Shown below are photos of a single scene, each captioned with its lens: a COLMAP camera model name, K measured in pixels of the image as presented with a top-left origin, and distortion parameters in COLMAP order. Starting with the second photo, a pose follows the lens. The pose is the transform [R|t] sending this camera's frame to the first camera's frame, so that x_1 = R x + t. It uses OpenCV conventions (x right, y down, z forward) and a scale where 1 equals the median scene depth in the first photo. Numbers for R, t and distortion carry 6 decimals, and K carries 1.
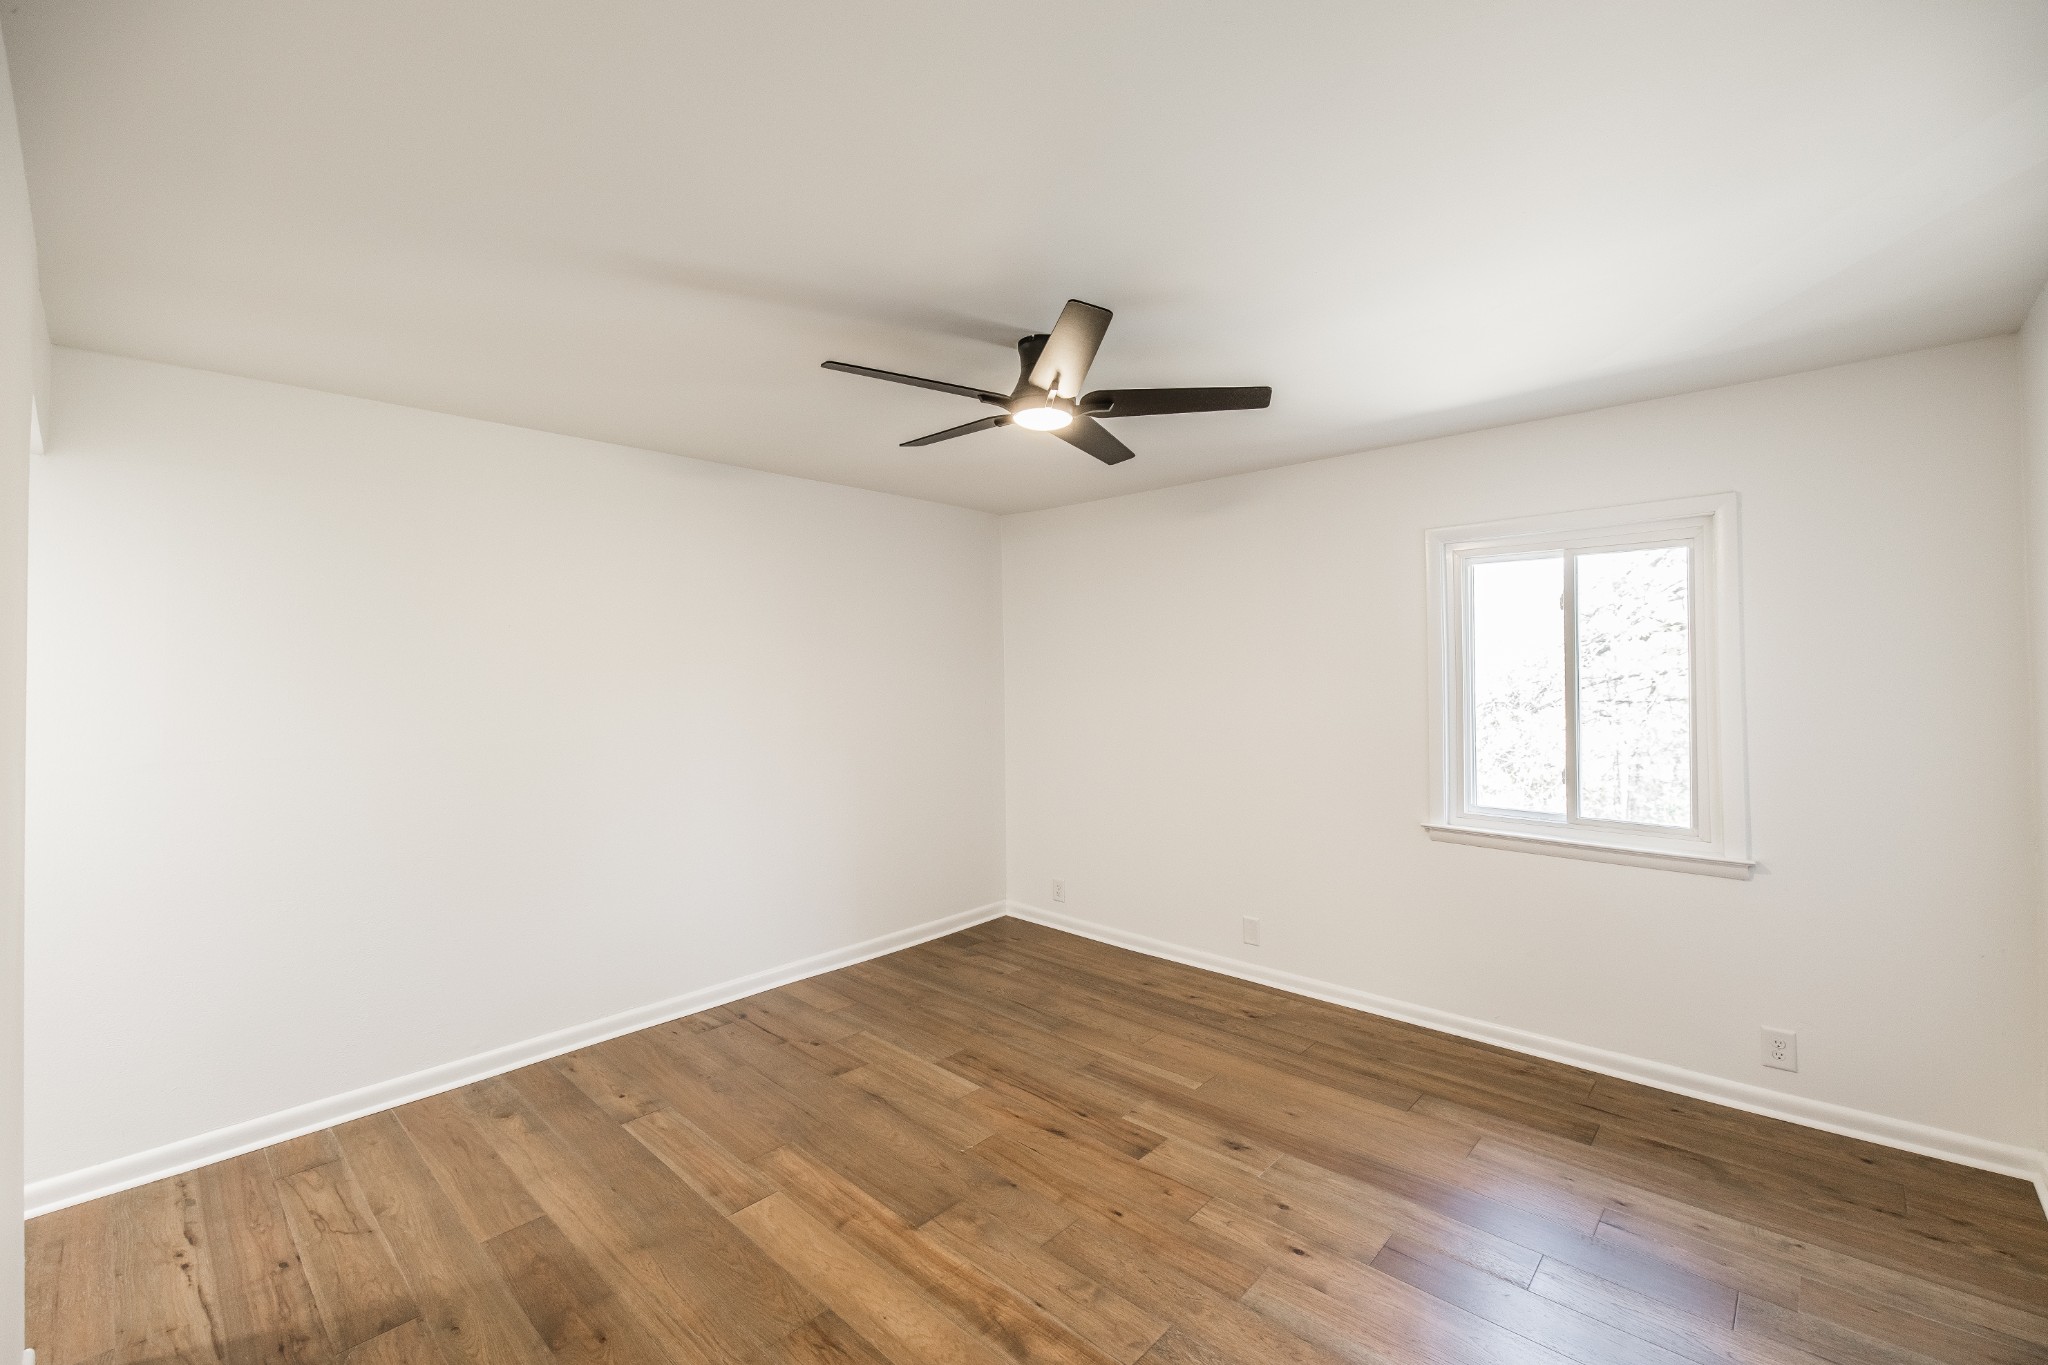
lens RADIAL K [[858.6, 0, 1024.4], [0, 858.6, 665.6], [0, 0, 1]] dist [0.001303, 0.000014]
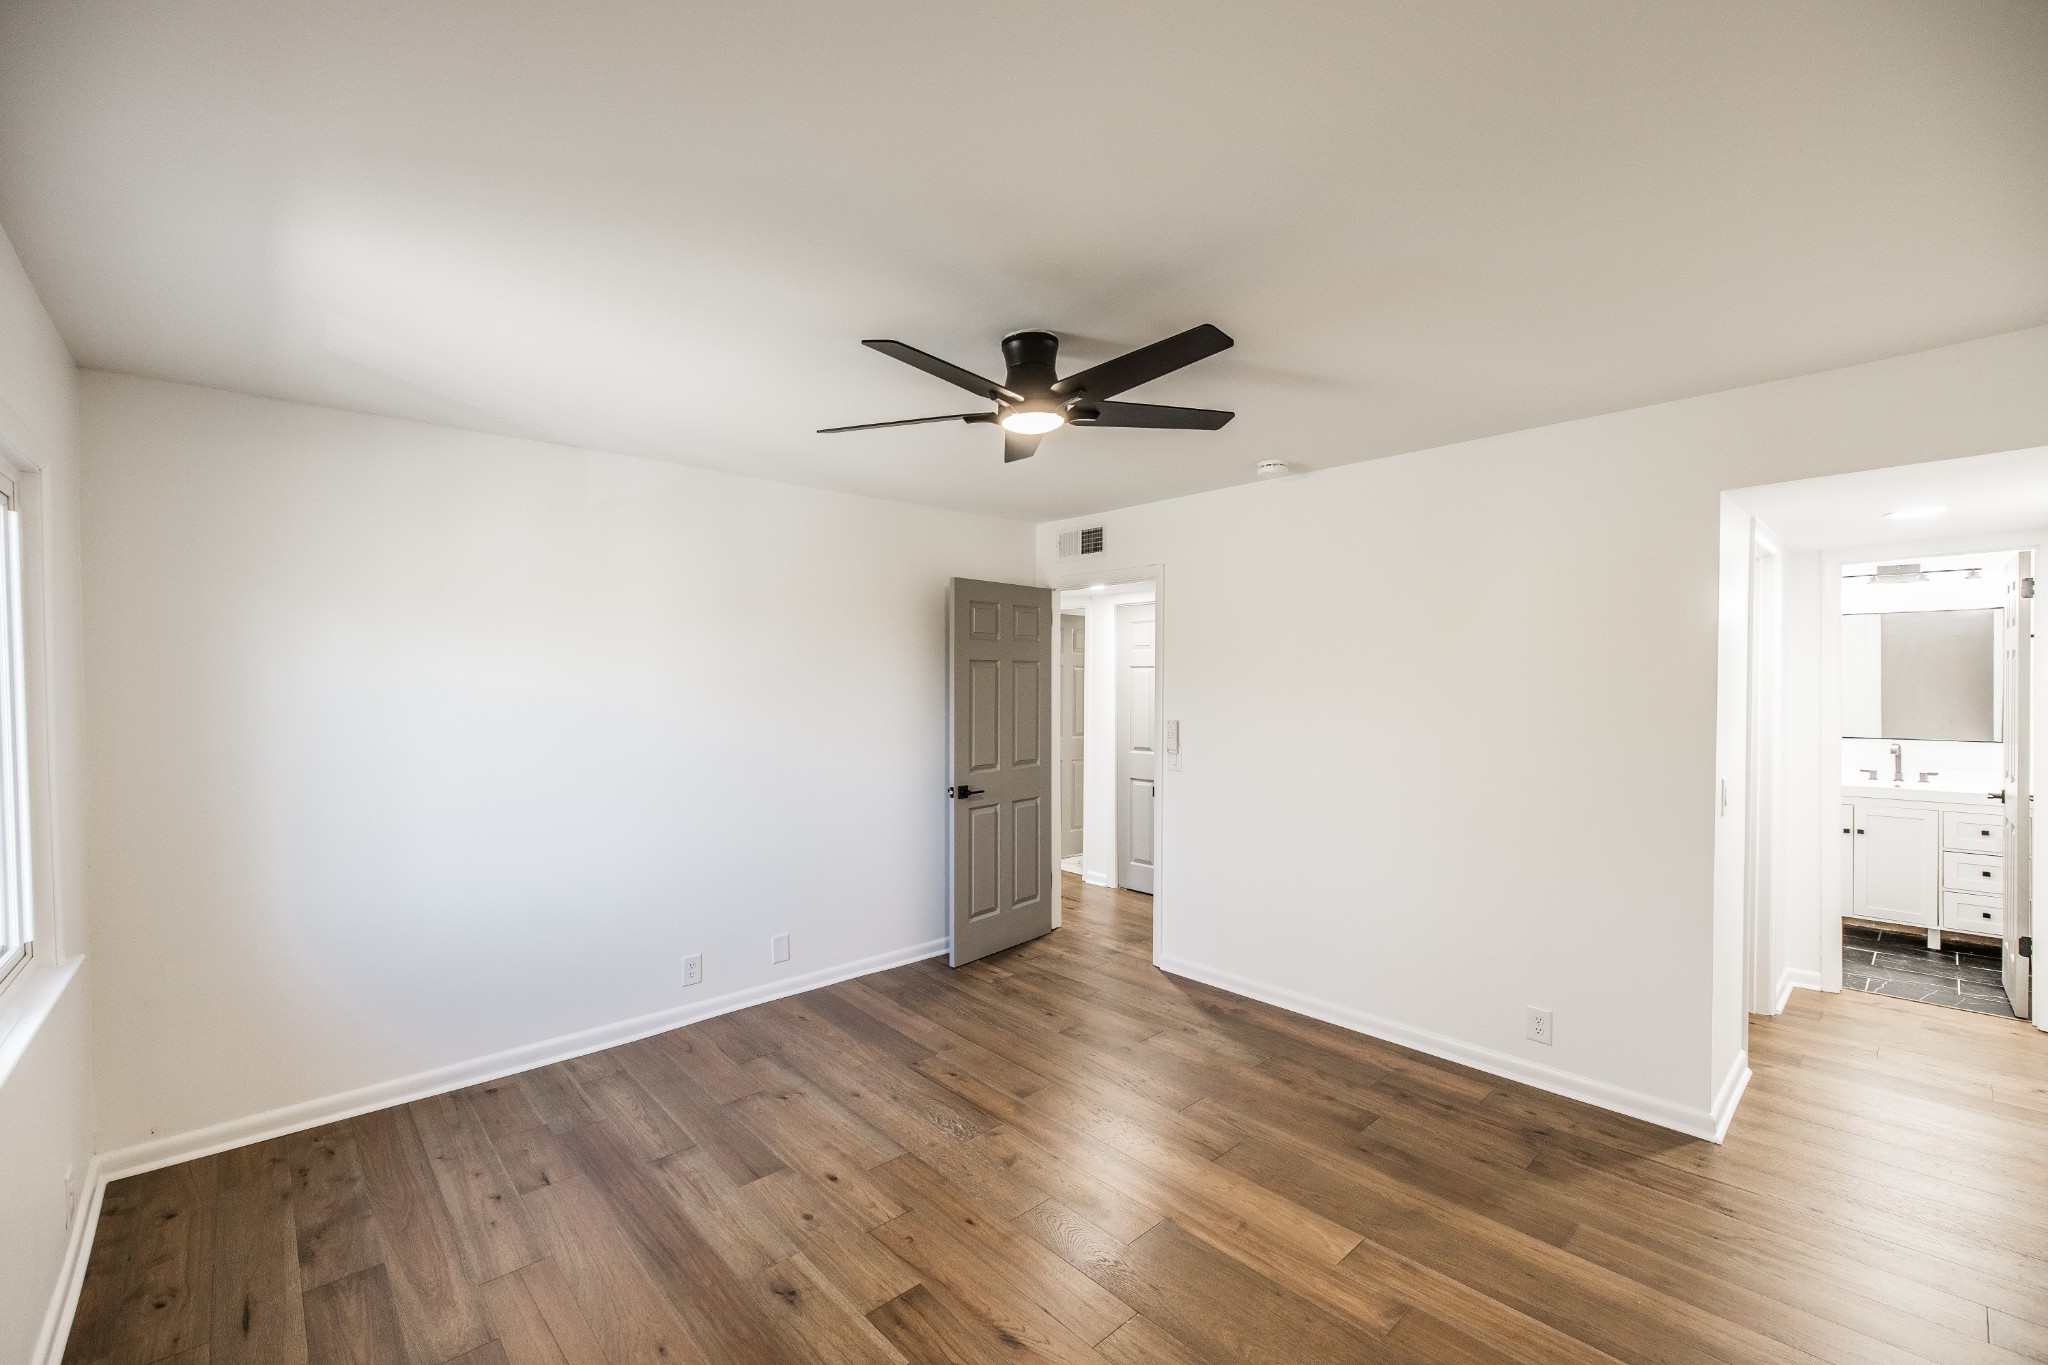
lens RADIAL K [[858.7, 0, 1027.2], [0, 858.7, 677.0], [0, 0, 1]] dist [0.000750, -0.000231]
pose [[-0.997183, 0.013105, 0.073855, -0.030668], [0.012545, 0.999889, -0.008043, 0.001309], [-0.073952, -0.007093, -0.997237, 1.490379]]
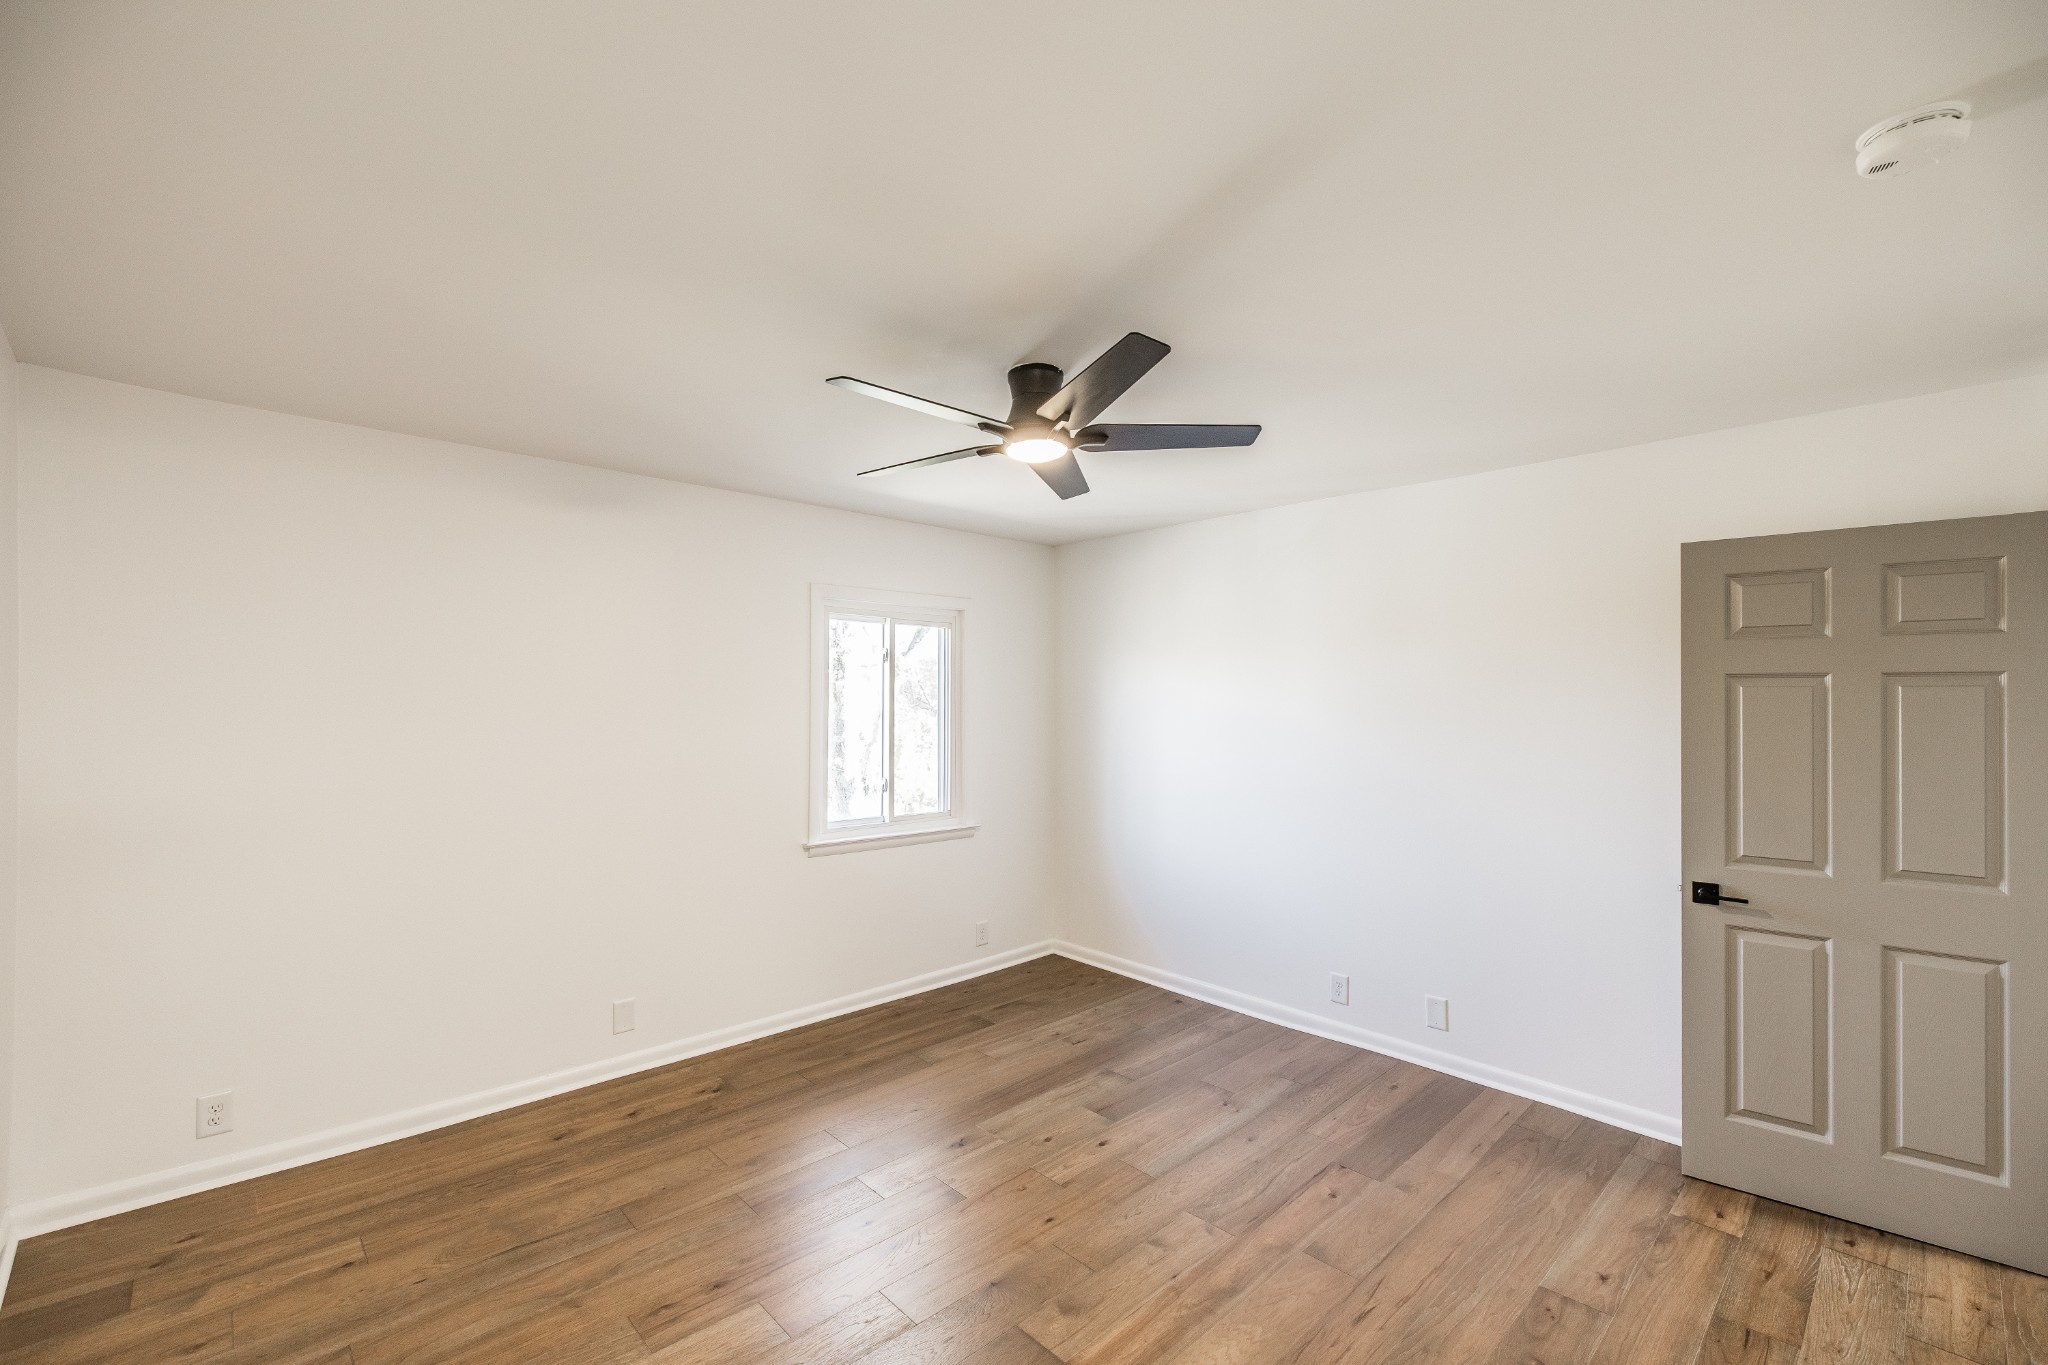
lens RADIAL K [[868.9, 0, 1009.5], [0, 868.9, 693.7], [0, 0, 1]] dist [0.000451, -0.000148]
pose [[0.073746, 0.017277, 0.997127, -0.725103], [-0.011868, 0.999794, -0.016445, 0.002625], [-0.997206, -0.010621, 0.073935, 0.722364]]
